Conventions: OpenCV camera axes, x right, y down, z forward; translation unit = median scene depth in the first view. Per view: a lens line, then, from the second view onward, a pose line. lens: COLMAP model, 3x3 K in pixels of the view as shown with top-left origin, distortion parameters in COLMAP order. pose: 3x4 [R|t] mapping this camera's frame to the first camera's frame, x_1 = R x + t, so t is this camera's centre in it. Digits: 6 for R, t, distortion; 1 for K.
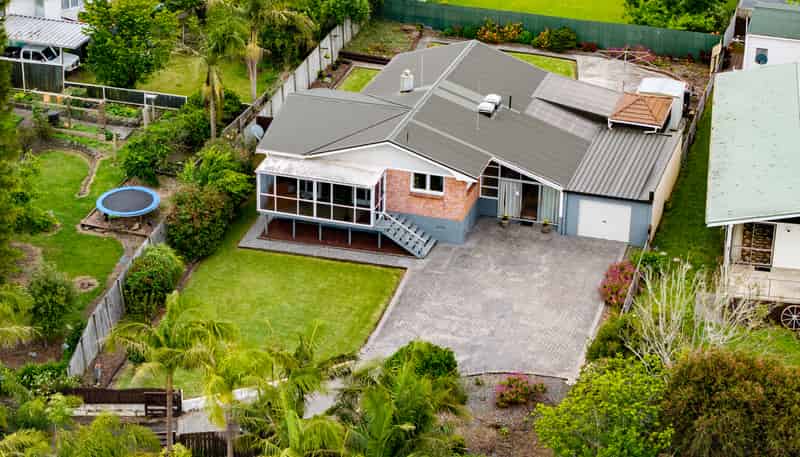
lens RADIAL K [[1940.2, 0, 399.3], [0, 1940.2, 227.4], [0, 0, 1]] dist [-0.153915, 0.000000]
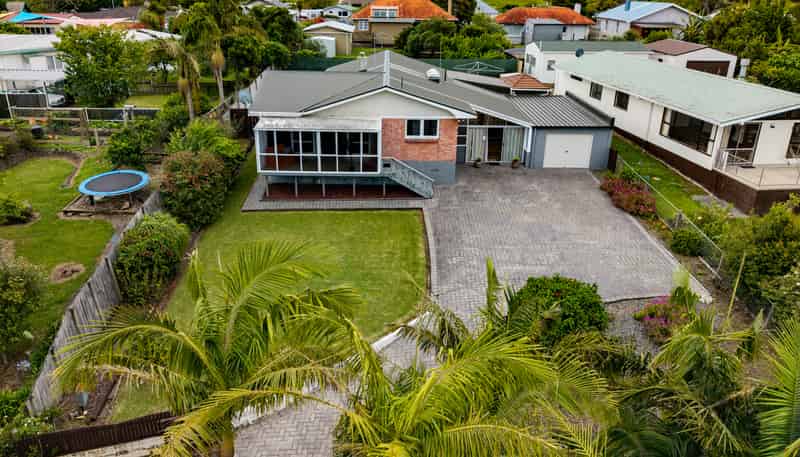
lens RADIAL K [[573.9, 0, 384.6], [0, 573.9, 208.7], [0, 0, 1]] dist [0.024647, -0.014603]
pose [[0.954372, -0.113877, 0.276055, -0.094774], [0.128721, 0.991020, -0.036202, 0.028787], [-0.269454, 0.070084, 0.960460, 0.705497]]
